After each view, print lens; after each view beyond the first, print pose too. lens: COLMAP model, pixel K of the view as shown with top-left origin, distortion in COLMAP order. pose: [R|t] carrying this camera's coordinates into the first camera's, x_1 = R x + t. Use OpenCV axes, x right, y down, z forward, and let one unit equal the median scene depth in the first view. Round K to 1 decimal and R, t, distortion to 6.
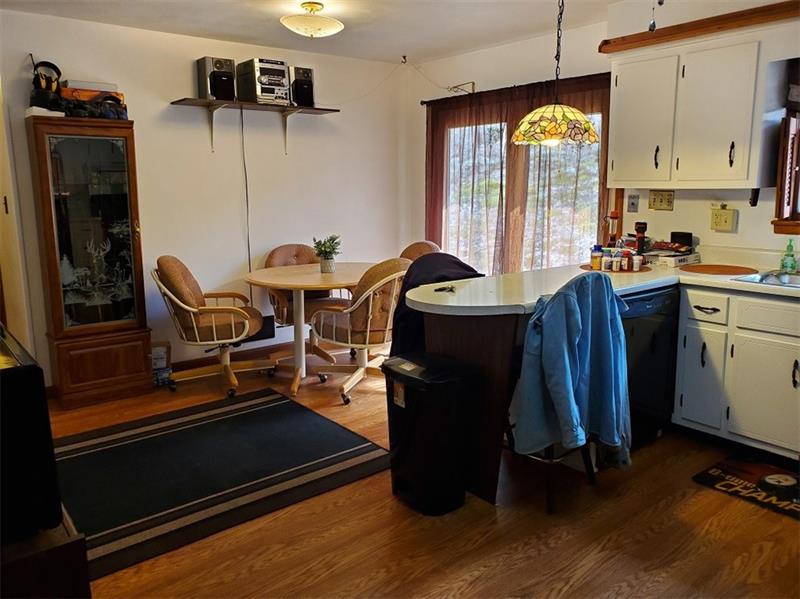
lens RADIAL K [[617.1, 0, 400.6], [0, 617.1, 290.4], [0, 0, 1]] dist [0.046577, 0.003577]
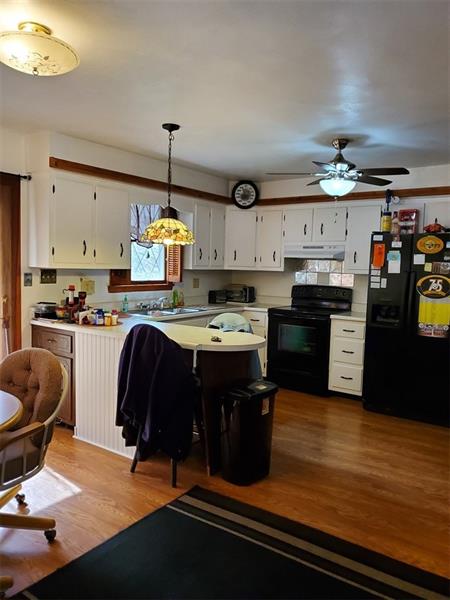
lens RADIAL K [[462.8, 0, 228.2], [0, 462.8, 329.7], [0, 0, 1]] dist [0.046577, 0.003577]
pose [[-0.253316, -0.138268, 0.957451, -0.826112], [0.151992, 0.971752, 0.180547, -0.185763], [-0.955369, 0.191261, -0.225144, 1.037608]]
